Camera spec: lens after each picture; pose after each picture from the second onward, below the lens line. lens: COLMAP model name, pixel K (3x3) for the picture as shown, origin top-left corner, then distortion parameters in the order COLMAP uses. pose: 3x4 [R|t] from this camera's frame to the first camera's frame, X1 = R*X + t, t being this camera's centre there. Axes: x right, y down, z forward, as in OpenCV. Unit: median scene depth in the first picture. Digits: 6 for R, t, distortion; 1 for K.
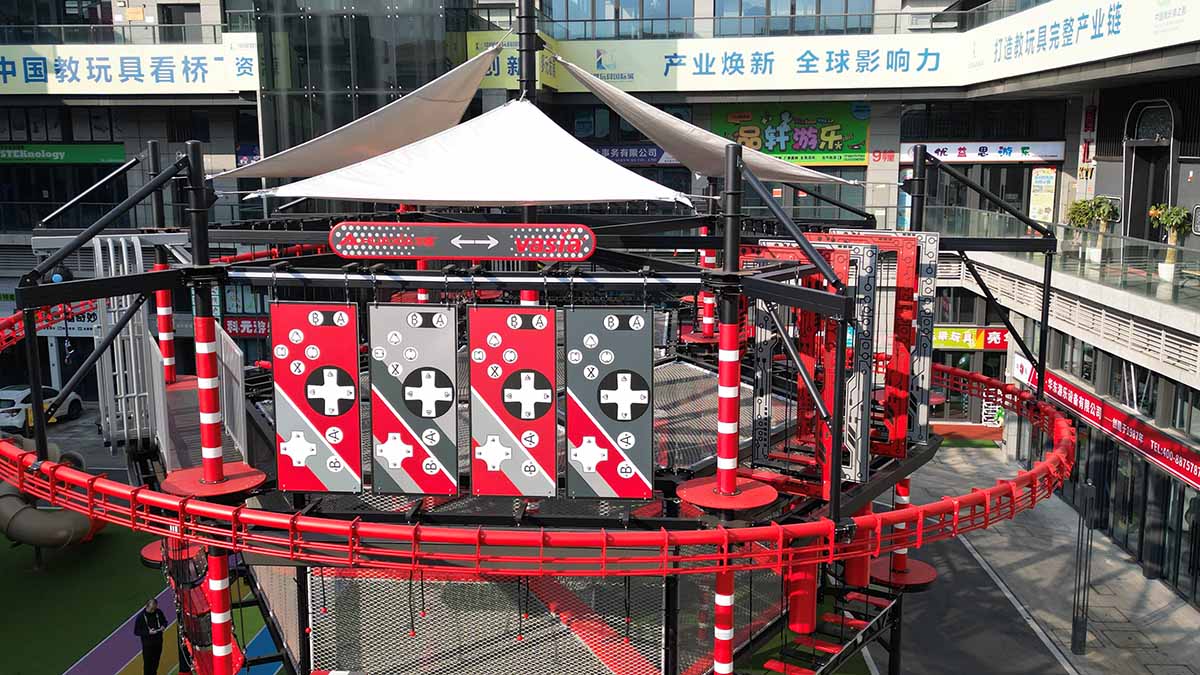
lens RADIAL K [[1101.7, 0, 600.0], [0, 1101.7, 337.5], [0, 0, 1]] dist [0.135689, -0.169516]
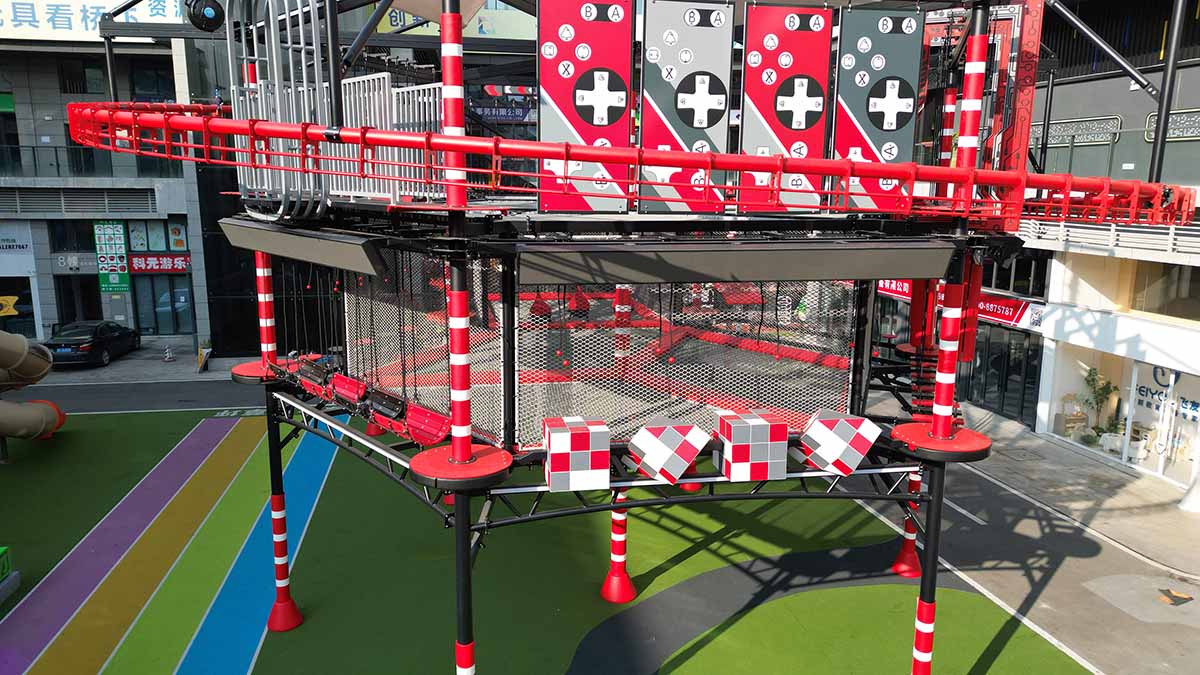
lens RADIAL K [[832.4, 0, 593.8], [0, 832.4, 342.9], [0, 0, 1]] dist [0.038964, 0.003070]
pose [[0.966508, -0.042884, 0.253026, -0.430070], [0.035867, 0.998835, 0.032283, 0.229160], [-0.254116, -0.022126, 0.966921, 0.316045]]
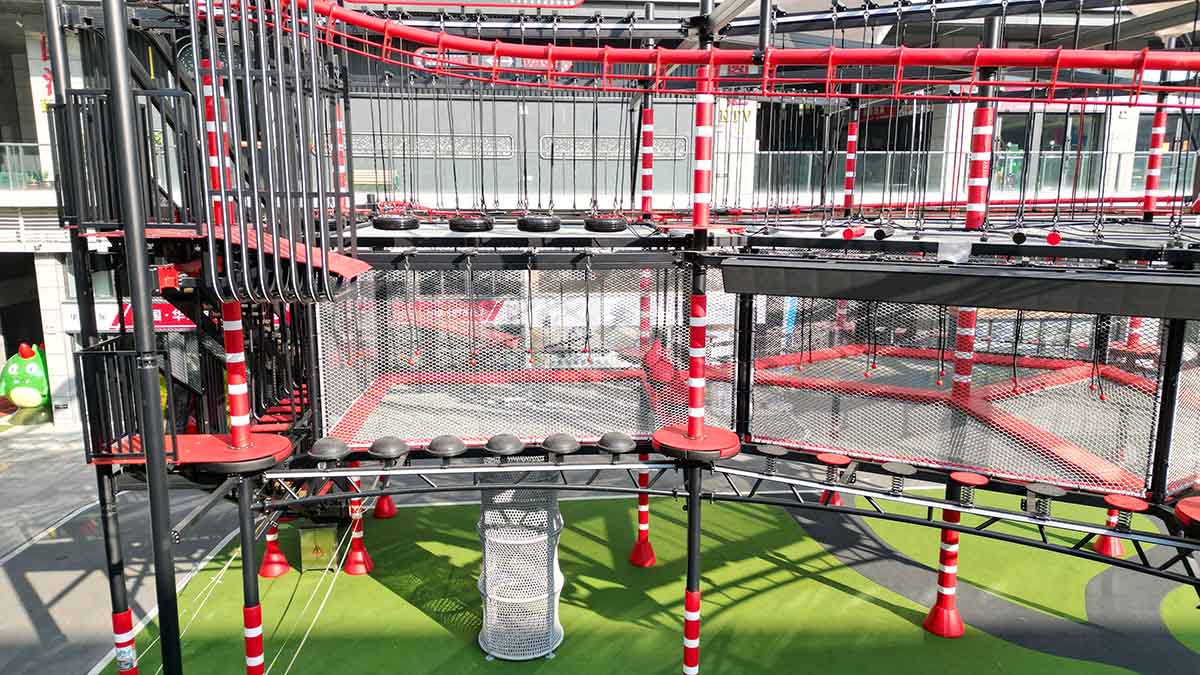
lens RADIAL K [[832.4, 0, 593.8], [0, 832.4, 342.9], [0, 0, 1]] dist [0.038964, 0.003070]
pose [[-0.162041, -0.175349, 0.971080, -1.109088], [0.156497, 0.967064, 0.200738, -0.067870], [-0.974295, 0.184498, -0.129262, 2.083548]]
